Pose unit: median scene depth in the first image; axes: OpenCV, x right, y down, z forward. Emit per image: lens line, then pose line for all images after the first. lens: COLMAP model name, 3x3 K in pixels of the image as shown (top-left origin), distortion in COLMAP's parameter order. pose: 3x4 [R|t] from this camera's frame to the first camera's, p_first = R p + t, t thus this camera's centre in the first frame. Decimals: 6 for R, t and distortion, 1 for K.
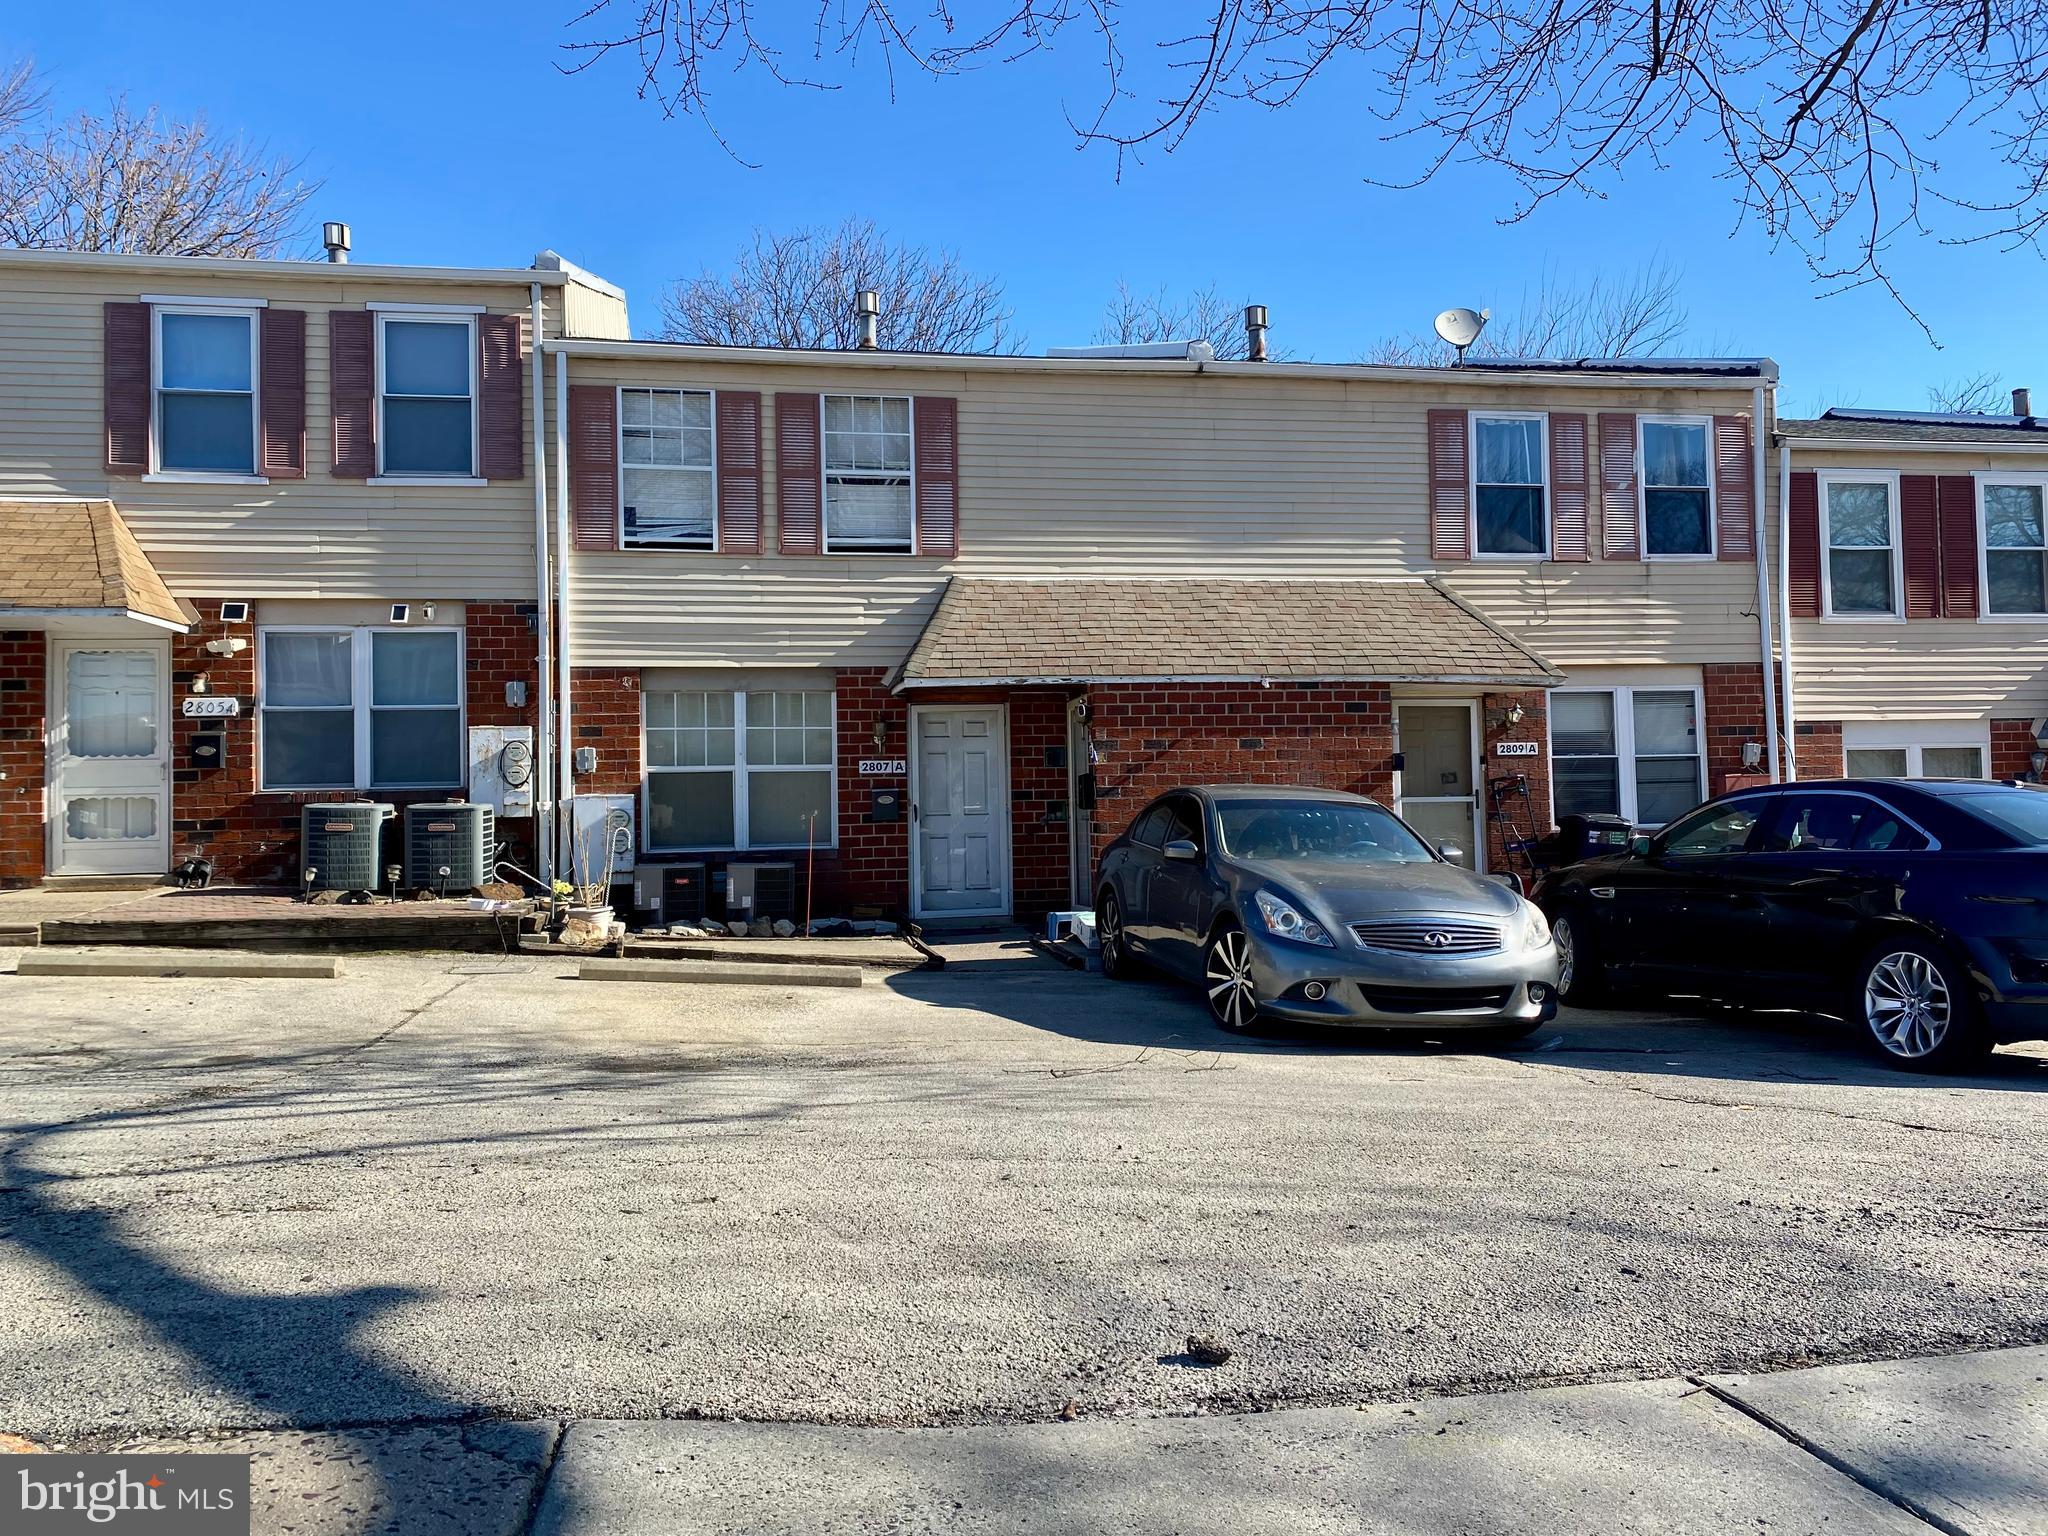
lens RADIAL K [[1554.4, 0, 1018.2], [0, 1554.4, 772.9], [0, 0, 1]] dist [0.107509, -0.252889]
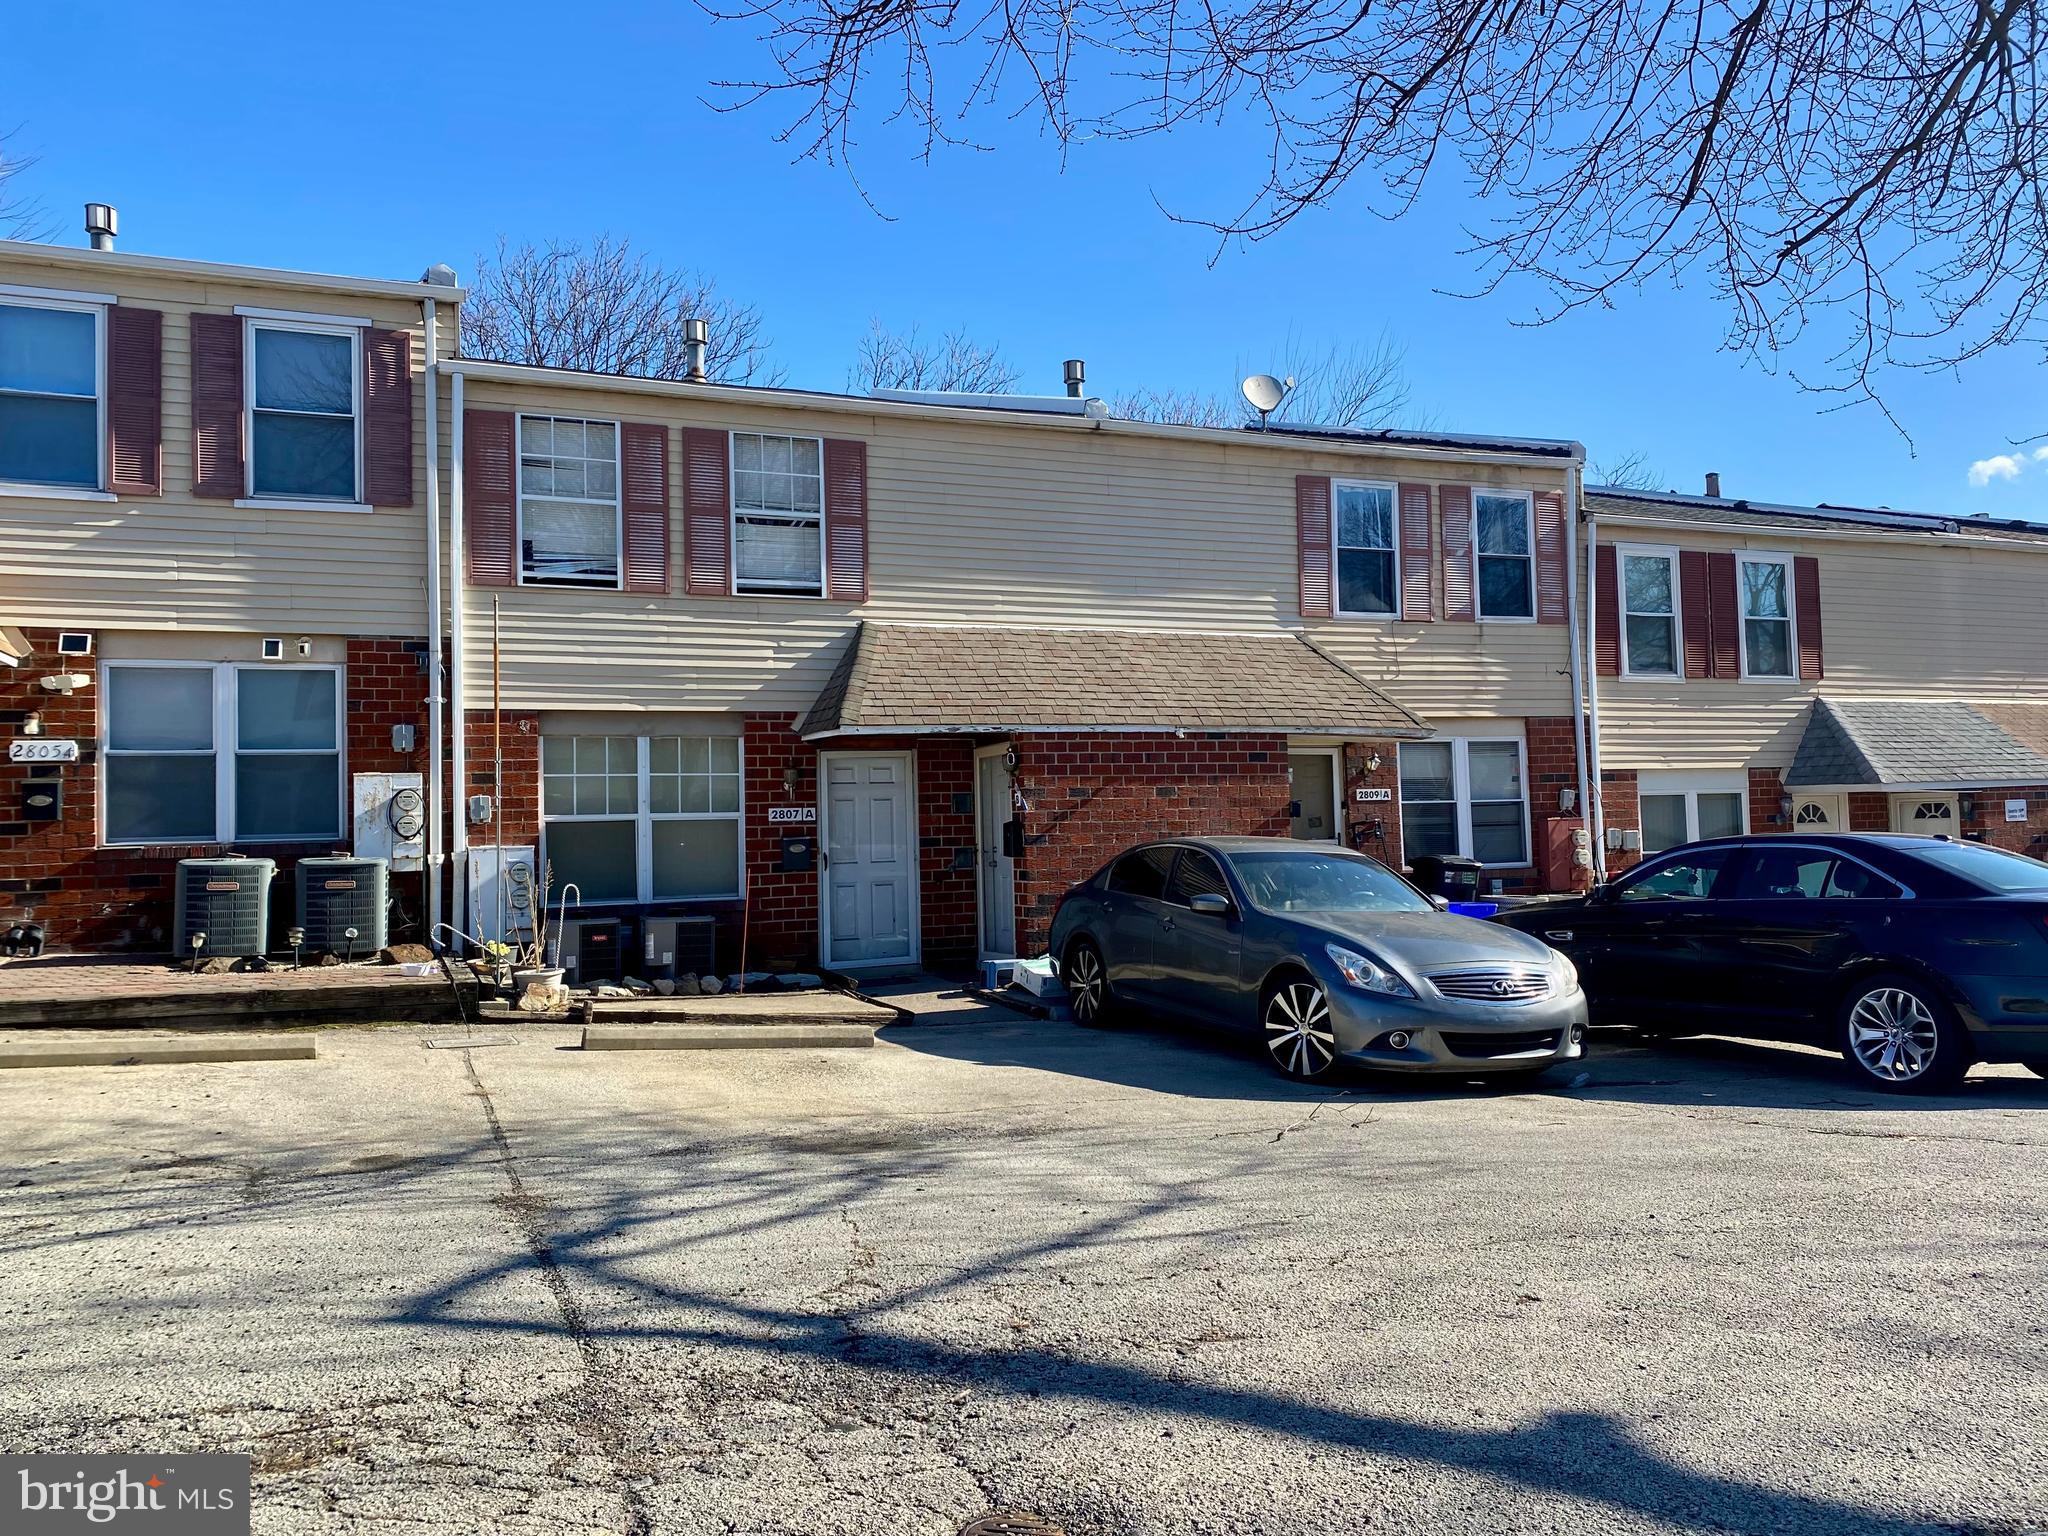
lens RADIAL K [[1565.6, 0, 1024.0], [0, 1565.6, 768.0], [0, 0, 1]] dist [0.084880, -0.150039]
pose [[0.974071, 0.003679, 0.226213, -0.169397], [0.001057, 0.999783, -0.020808, -0.012443], [-0.226240, 0.020507, 0.973856, 0.009957]]
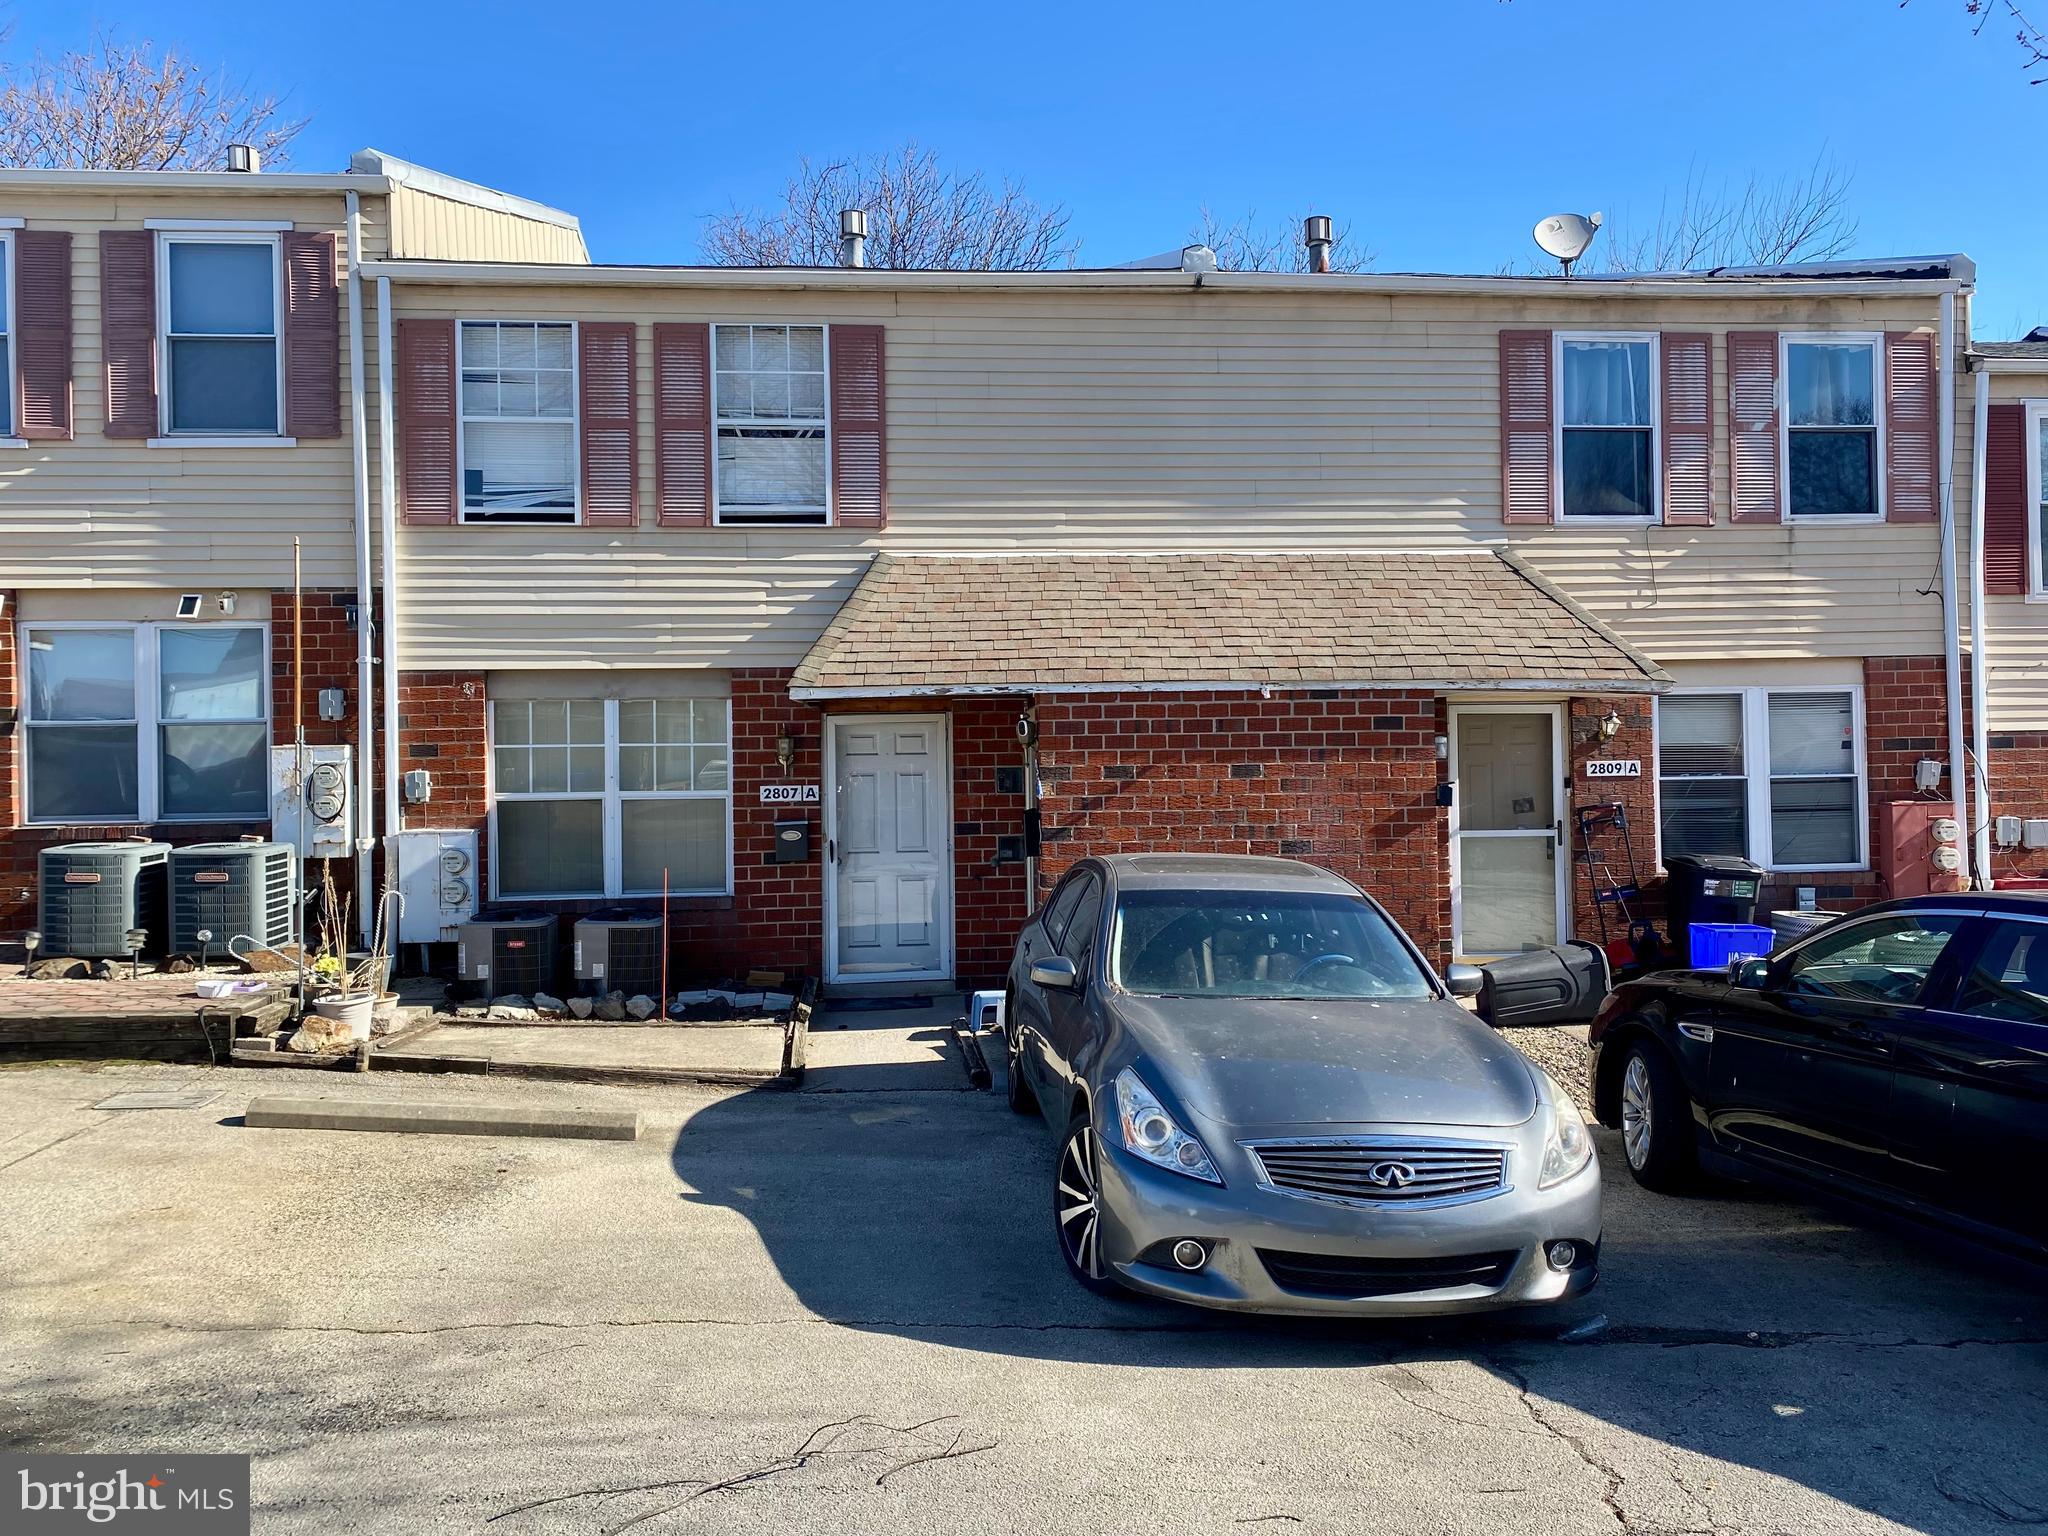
lens RADIAL K [[1554.3, 0, 1024.0], [0, 1554.3, 768.0], [0, 0, 1]] dist [0.049331, -0.065578]
pose [[0.996398, 0.003922, -0.084705, 0.100396], [-0.001586, 0.999617, 0.027624, -0.039339], [0.084780, -0.027390, 0.996023, 0.219445]]
